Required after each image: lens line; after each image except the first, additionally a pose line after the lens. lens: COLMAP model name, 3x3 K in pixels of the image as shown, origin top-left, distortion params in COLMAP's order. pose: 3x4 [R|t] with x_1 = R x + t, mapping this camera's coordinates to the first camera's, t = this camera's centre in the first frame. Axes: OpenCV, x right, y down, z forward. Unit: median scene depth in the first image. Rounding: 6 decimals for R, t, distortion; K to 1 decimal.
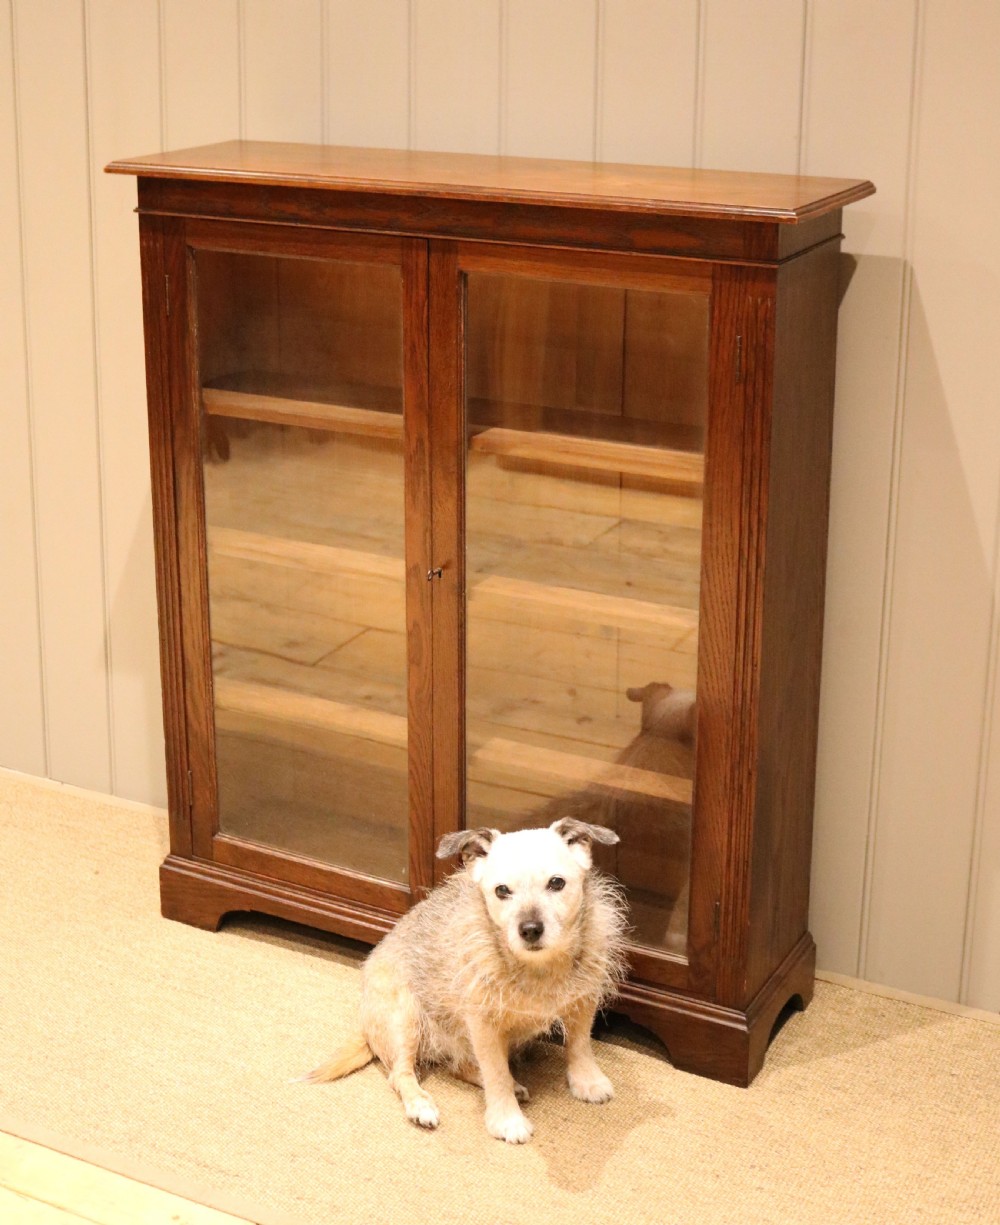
lens RADIAL K [[1944.1, 0, 510.3], [0, 1944.1, 525.4], [0, 0, 1]] dist [-0.069897, 0.000000]
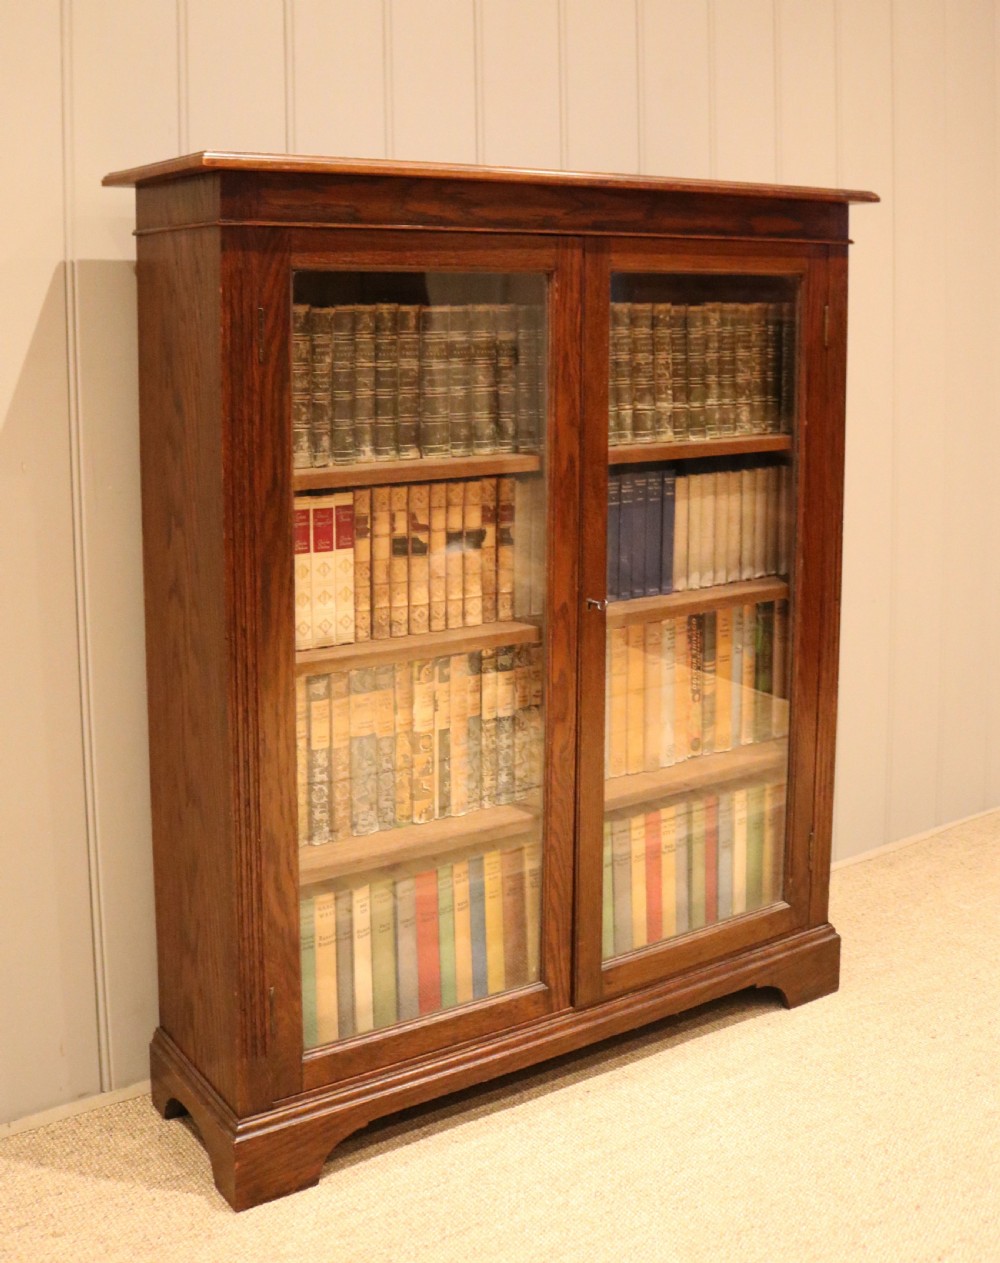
lens RADIAL K [[1424.2, 0, 443.6], [0, 1424.2, 490.4], [0, 0, 1]] dist [-0.102620, 0.000000]
pose [[0.489139, -0.119946, 0.863919, -0.648081], [0.264092, 0.964371, -0.015633, -0.035430], [-0.831263, 0.235801, 0.503388, 0.709351]]
